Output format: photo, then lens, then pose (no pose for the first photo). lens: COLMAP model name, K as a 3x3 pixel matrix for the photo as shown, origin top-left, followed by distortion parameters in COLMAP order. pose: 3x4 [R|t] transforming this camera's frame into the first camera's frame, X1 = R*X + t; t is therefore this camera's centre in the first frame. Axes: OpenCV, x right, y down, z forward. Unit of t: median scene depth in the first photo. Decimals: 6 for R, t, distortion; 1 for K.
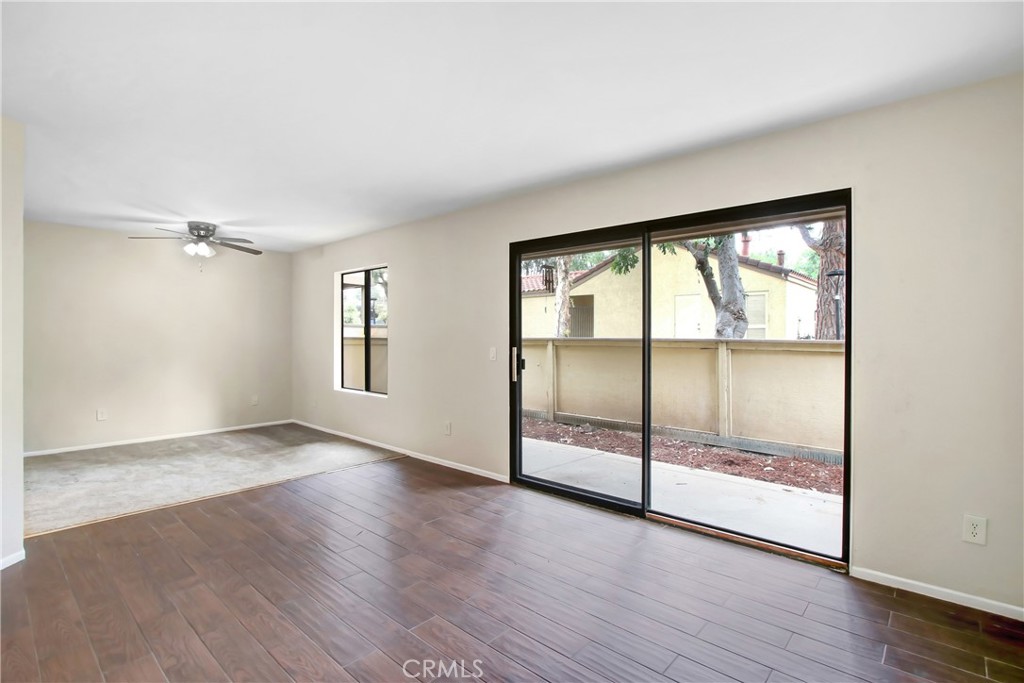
lens RADIAL K [[481.4, 0, 486.2], [0, 481.4, 336.2], [0, 0, 1]] dist [-0.000751, -0.000057]
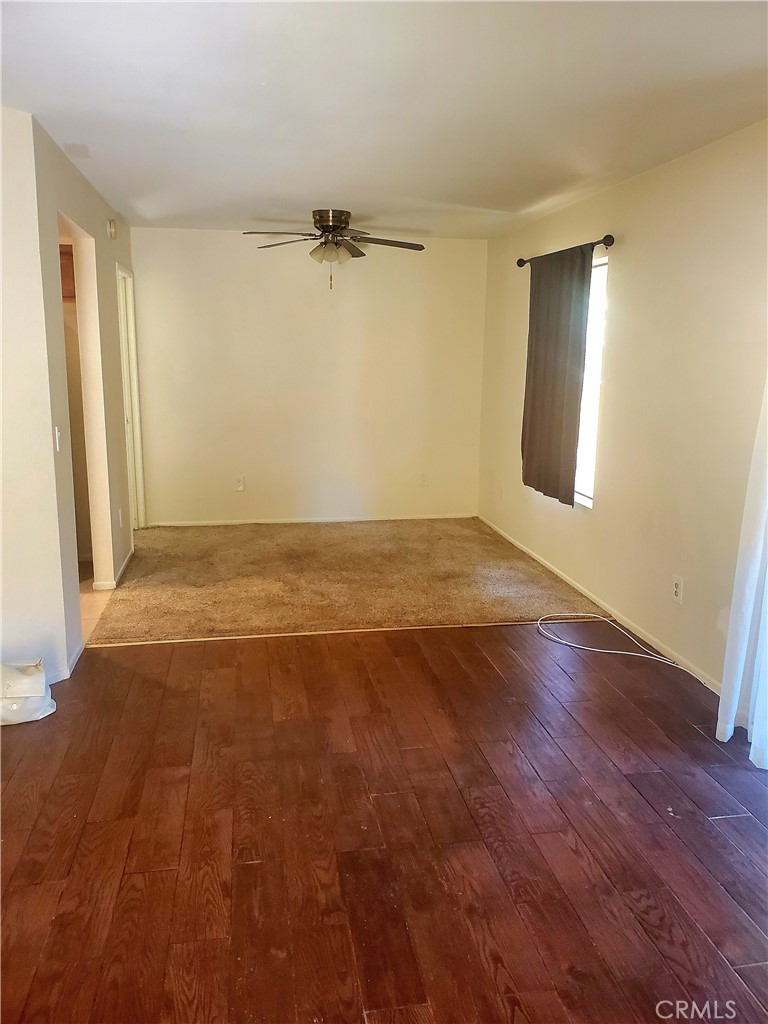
lens RADIAL K [[778.9, 0, 384.0], [0, 778.9, 512.0], [0, 0, 1]] dist [0.005311, 0.002286]
pose [[0.801835, 0.132157, -0.582748, 0.168671], [-0.008846, 0.977755, 0.209565, -0.079261], [0.597480, -0.162882, 0.785167, 0.210561]]
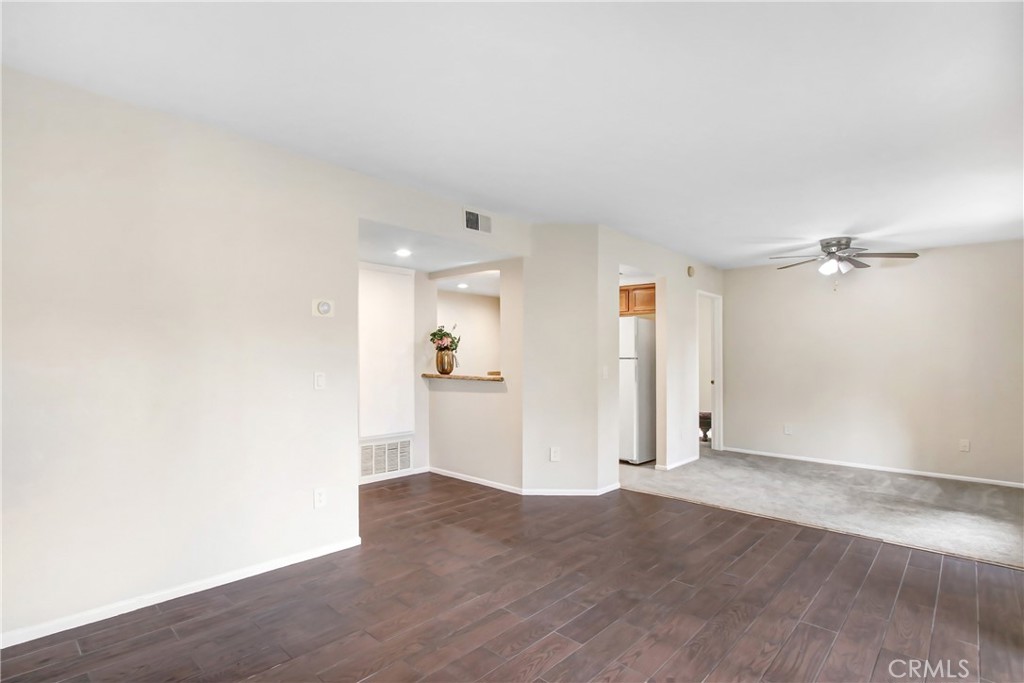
lens RADIAL K [[512.5, 0, 512.0], [0, 512.5, 341.5], [0, 0, 1]] dist [-0.000779, -0.000176]
pose [[0.027558, -0.027265, -0.999248, 0.530626], [-0.008244, 0.999588, -0.027501, -0.001217], [0.999586, 0.008995, 0.027322, 0.463655]]
